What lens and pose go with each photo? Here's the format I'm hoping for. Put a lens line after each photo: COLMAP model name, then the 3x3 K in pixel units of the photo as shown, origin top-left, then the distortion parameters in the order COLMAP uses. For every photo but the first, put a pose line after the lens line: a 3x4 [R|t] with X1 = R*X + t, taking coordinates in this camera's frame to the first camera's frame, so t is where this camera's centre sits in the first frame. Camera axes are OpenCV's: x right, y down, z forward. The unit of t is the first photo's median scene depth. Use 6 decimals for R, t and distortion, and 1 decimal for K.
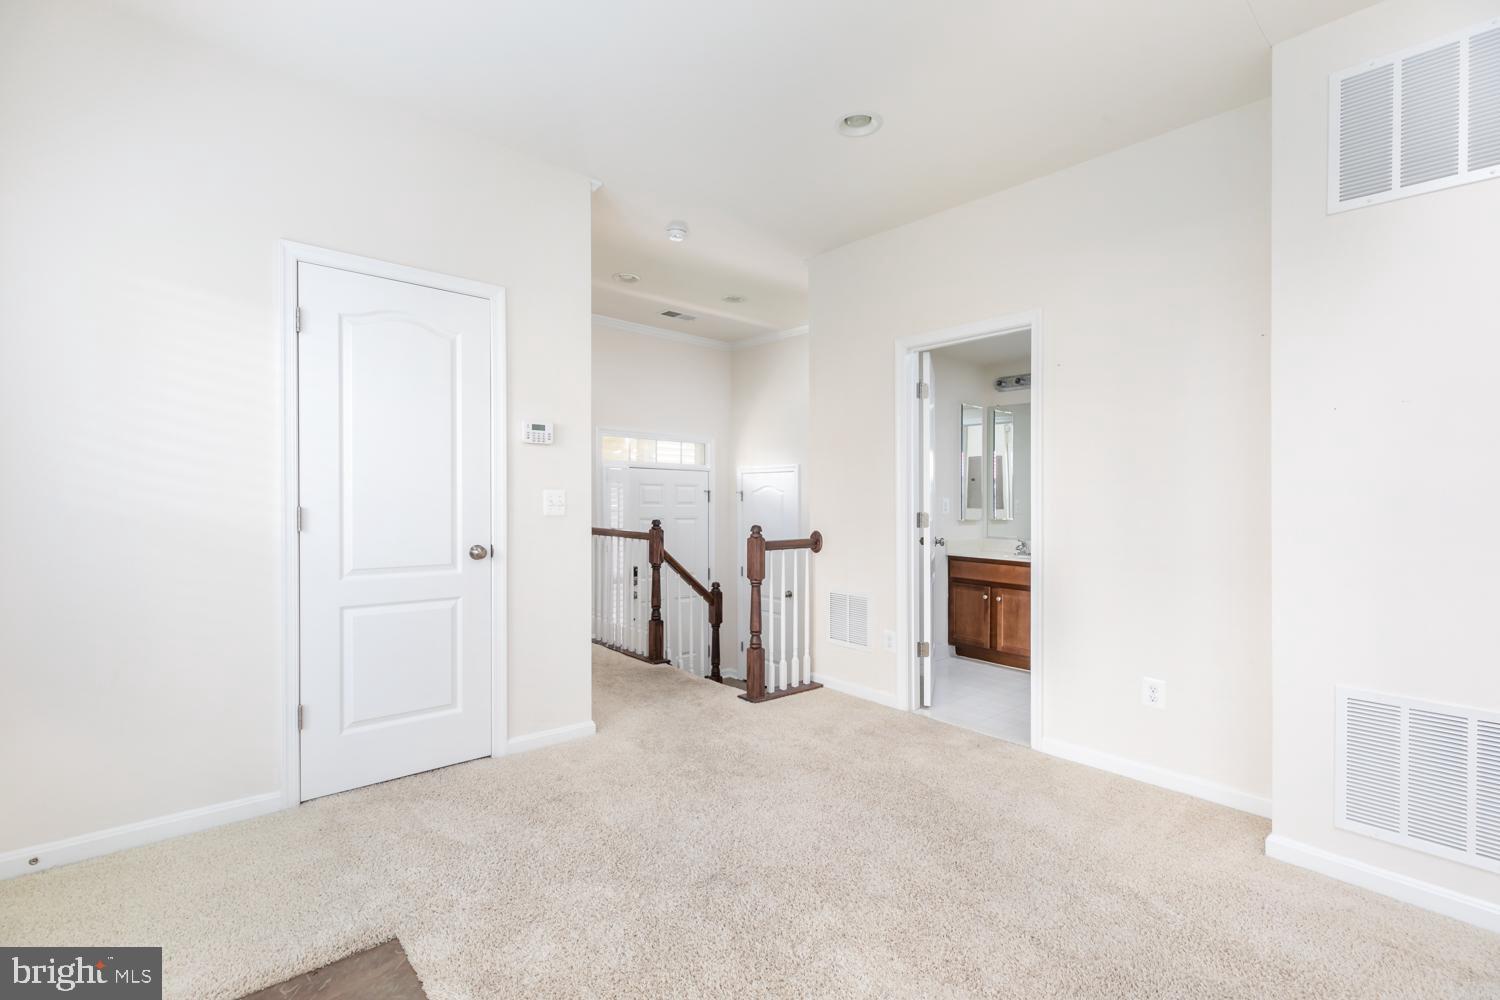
lens RADIAL K [[672.7, 0, 742.2], [0, 672.7, 494.5], [0, 0, 1]] dist [0.004268, -0.001545]
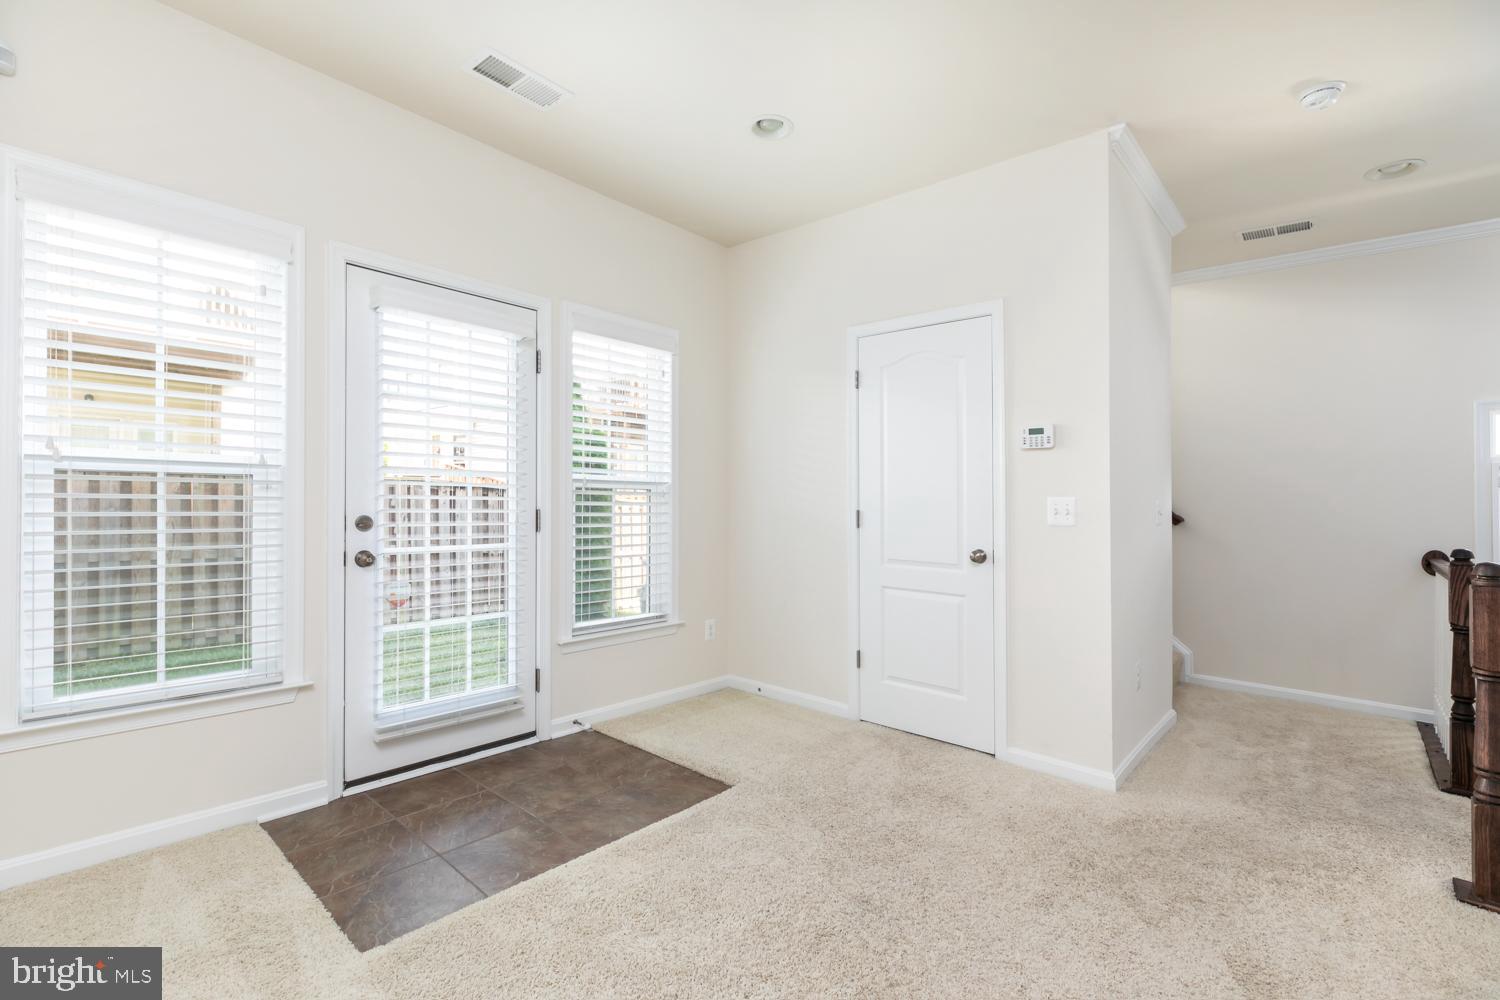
lens RADIAL K [[672.7, 0, 746.7], [0, 672.7, 505.0], [0, 0, 1]] dist [0.004268, -0.001545]
pose [[0.120669, -0.003041, -0.992688, 0.538884], [-0.004104, 0.999985, -0.003562, 0.008362], [0.992684, 0.004504, 0.120655, 0.440890]]
